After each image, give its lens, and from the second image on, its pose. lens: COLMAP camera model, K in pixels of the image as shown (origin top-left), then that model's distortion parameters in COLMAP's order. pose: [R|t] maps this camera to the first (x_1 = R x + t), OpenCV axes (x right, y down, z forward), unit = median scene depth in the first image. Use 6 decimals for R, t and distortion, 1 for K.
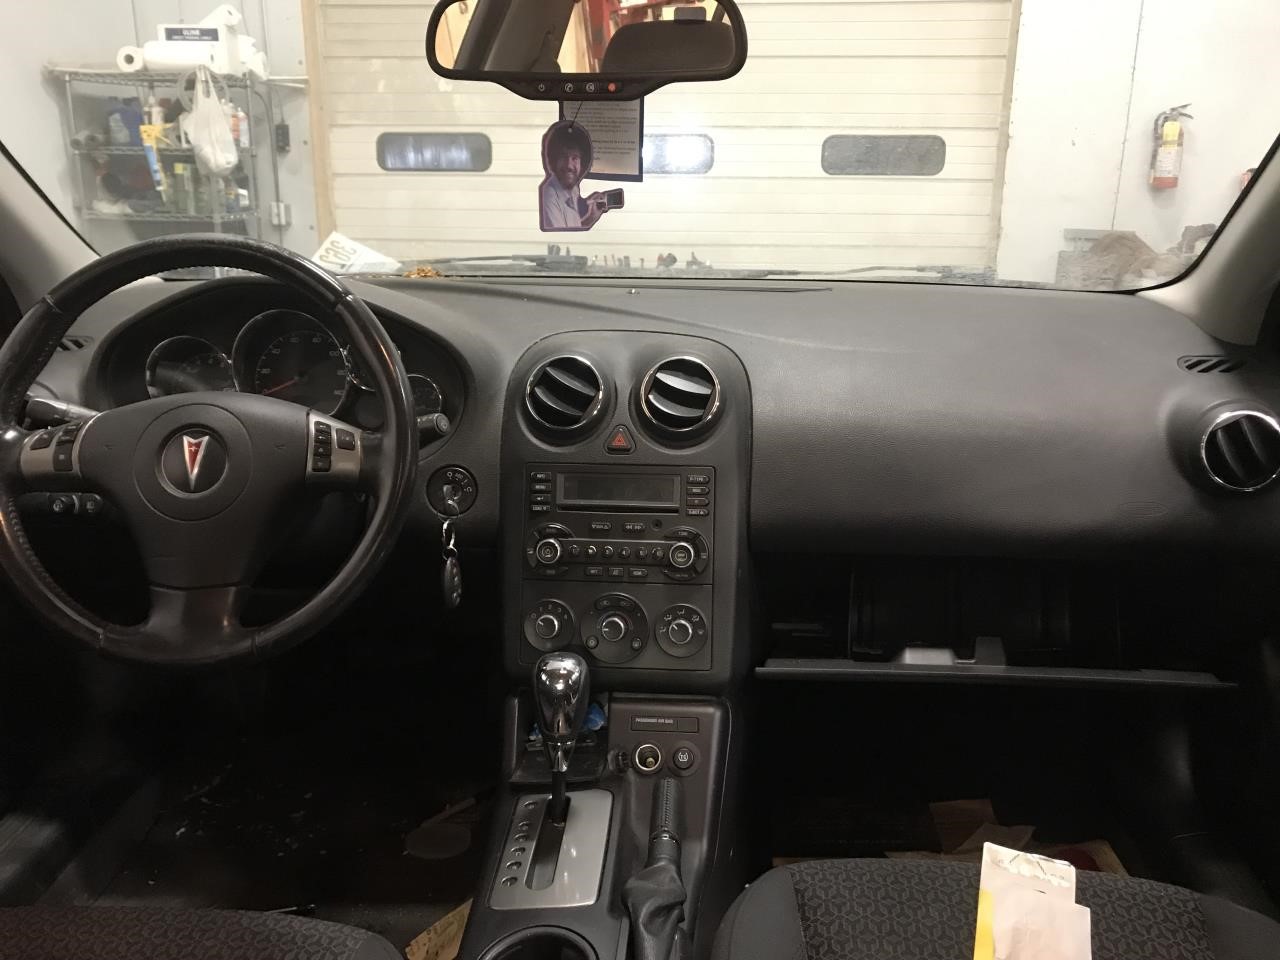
lens RADIAL K [[1021.8, 0, 640.0], [0, 1021.8, 480.0], [0, 0, 1]] dist [0.009897, 0.004911]
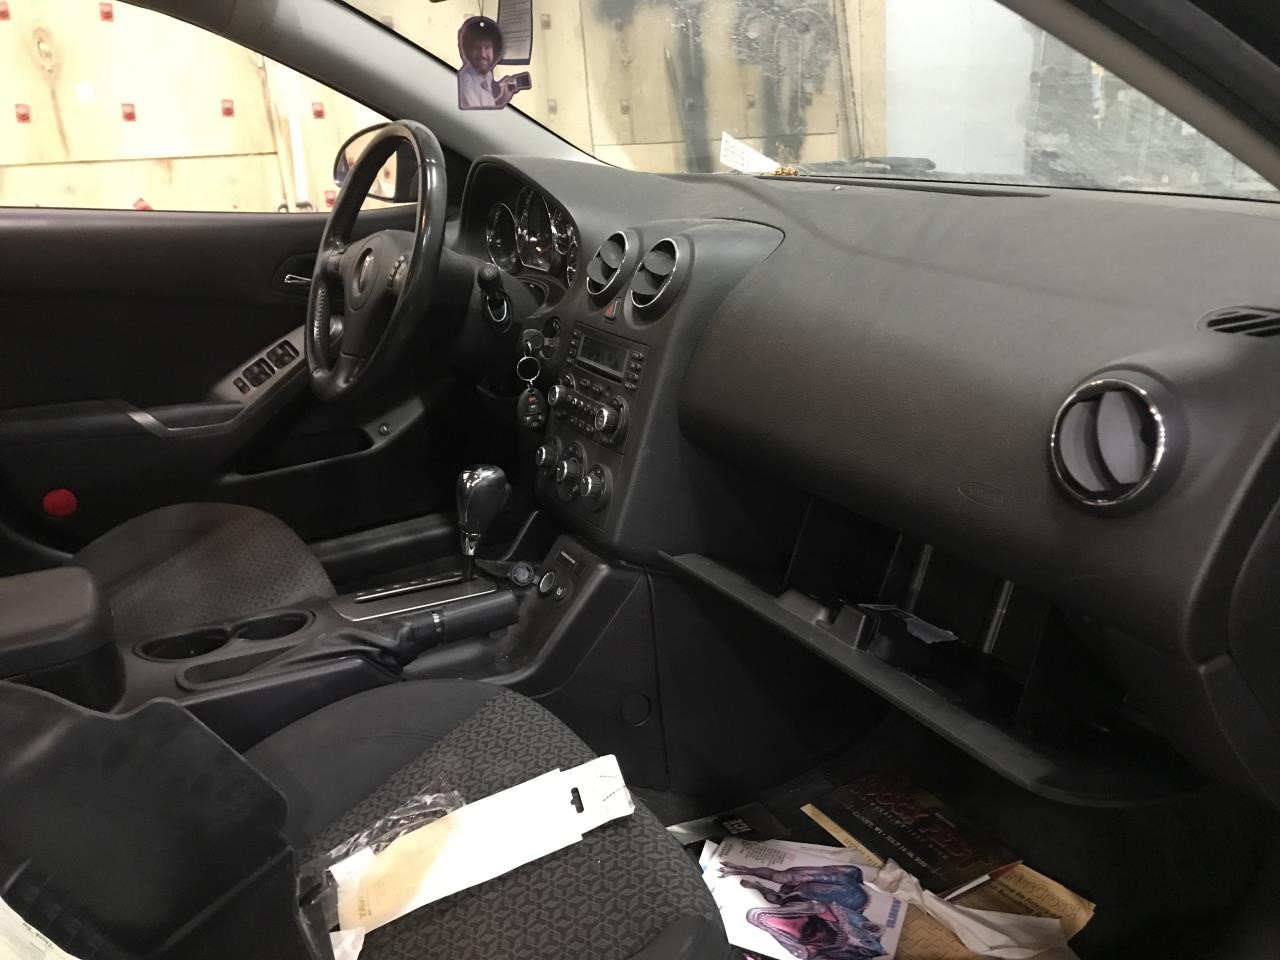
lens RADIAL K [[1052.7, 0, 640.0], [0, 1052.7, 480.0], [0, 0, 1]] dist [0.009401, -0.042113]
pose [[0.550146, 0.252983, -0.795826, 1.133311], [-0.216059, 0.963678, 0.156982, -0.055523], [0.806634, 0.085583, 0.584823, 0.452832]]
